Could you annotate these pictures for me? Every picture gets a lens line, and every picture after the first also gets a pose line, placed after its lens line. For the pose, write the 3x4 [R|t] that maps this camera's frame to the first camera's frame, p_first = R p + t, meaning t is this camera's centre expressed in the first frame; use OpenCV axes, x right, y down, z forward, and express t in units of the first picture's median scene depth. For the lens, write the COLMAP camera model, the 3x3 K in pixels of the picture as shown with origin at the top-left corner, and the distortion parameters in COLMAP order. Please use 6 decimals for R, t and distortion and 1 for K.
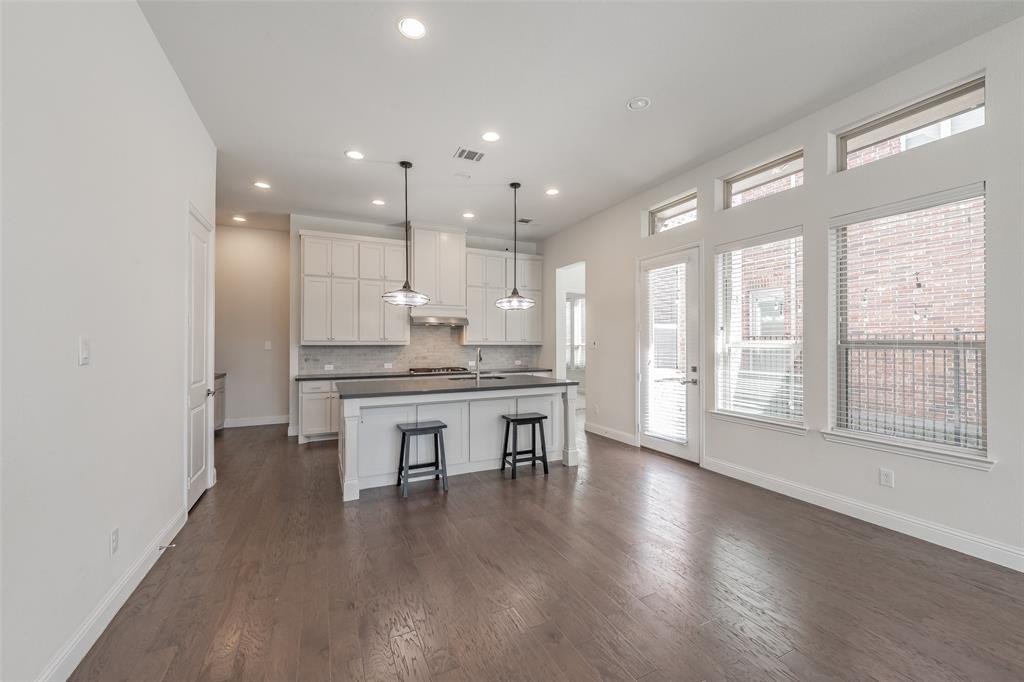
lens RADIAL K [[412.9, 0, 517.2], [0, 412.9, 341.1], [0, 0, 1]] dist [-0.001244, 0.001163]
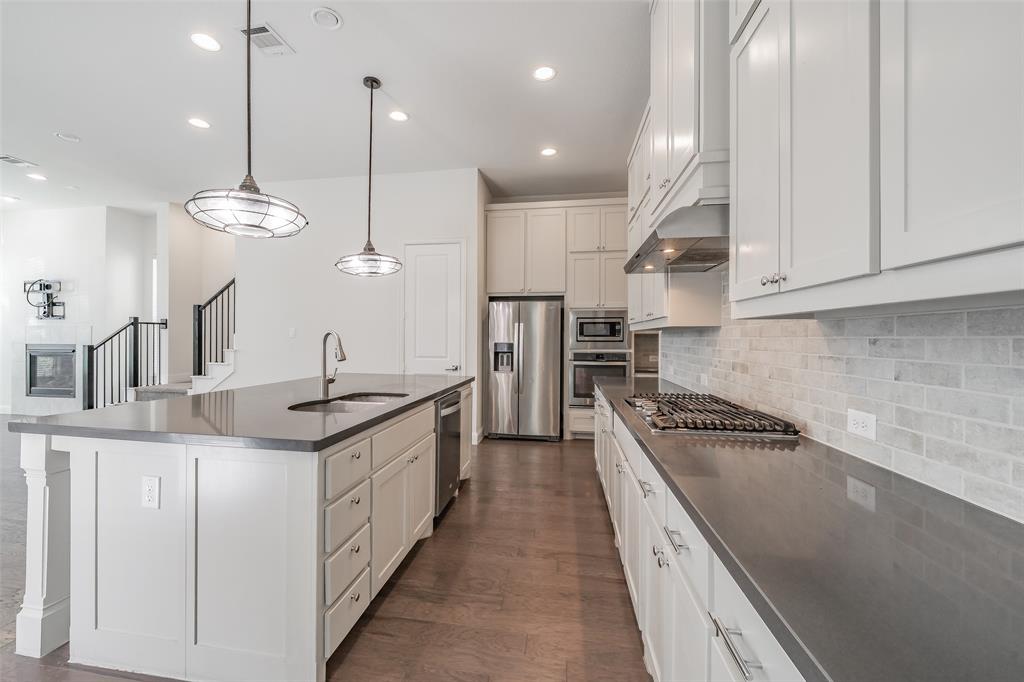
lens RADIAL K [[412.9, 0, 494.8], [0, 412.9, 336.8], [0, 0, 1]] dist [-0.001244, 0.001163]
pose [[-0.576500, -0.004671, -0.817084, 0.131345], [0.000612, 0.999981, -0.006148, 0.020267], [0.817097, -0.004045, -0.576486, 1.055714]]
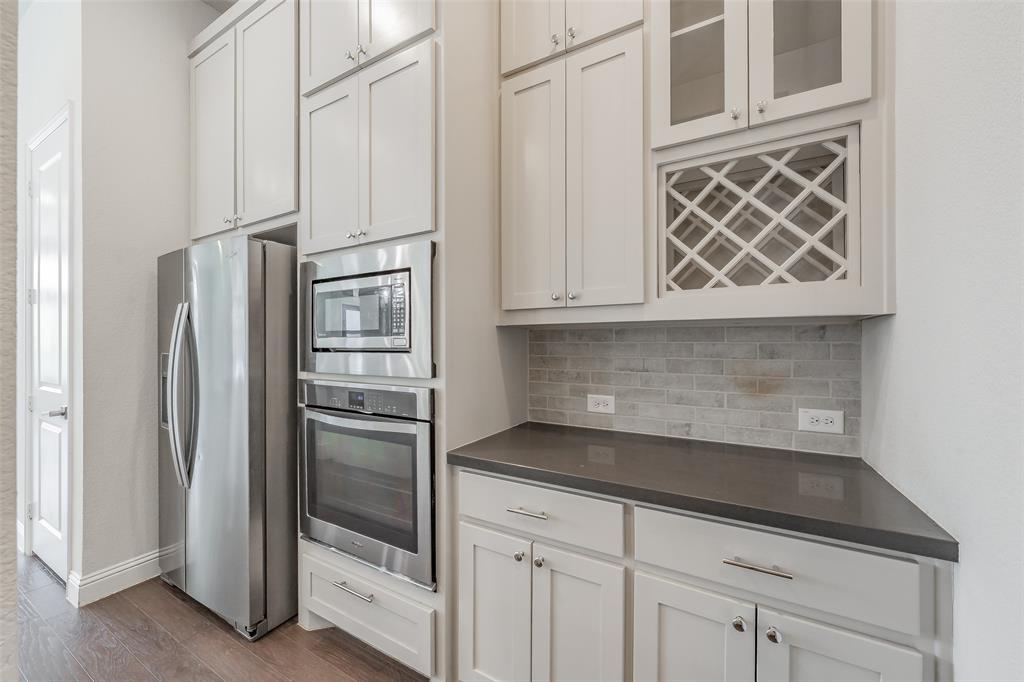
lens RADIAL K [[371.8, 0, 513.5], [0, 371.8, 340.7], [0, 0, 1]] dist [0.000644, 0.000087]
pose [[-0.820584, 0.001283, -0.571525, -0.546614], [0.004956, 0.999976, -0.004870, 0.019408], [0.571505, -0.006828, -0.820570, 1.004256]]
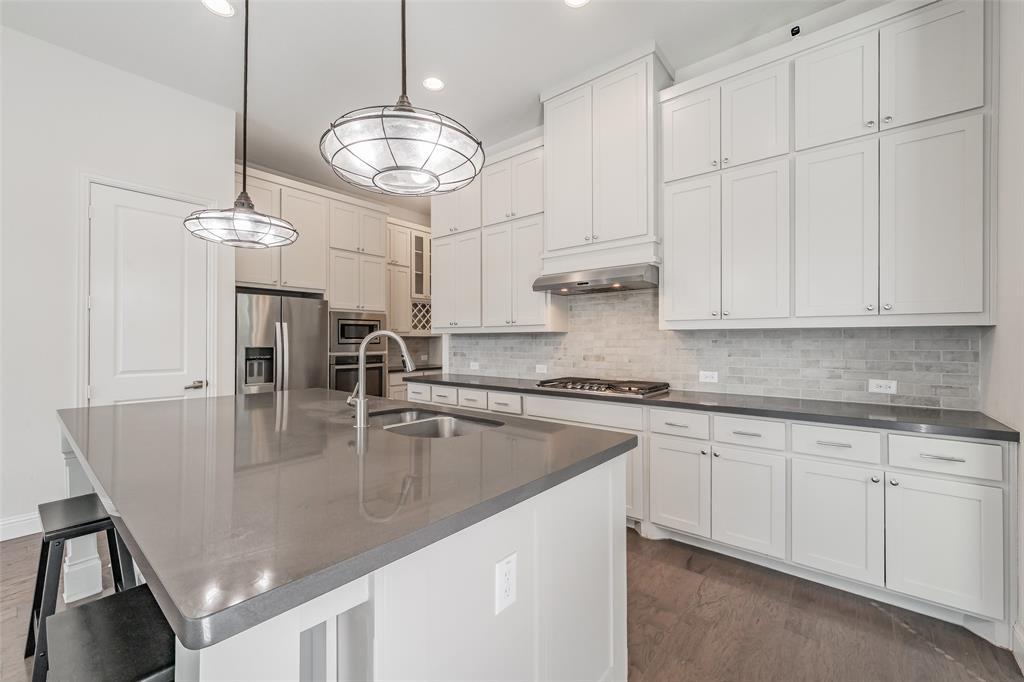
lens RADIAL K [[412.9, 0, 502.6], [0, 412.9, 338.3], [0, 0, 1]] dist [-0.001244, 0.001163]
pose [[0.406472, -0.005877, -0.913645, 0.189625], [0.006109, 0.999974, -0.003715, 0.018597], [0.913643, -0.004071, 0.406497, 0.709940]]
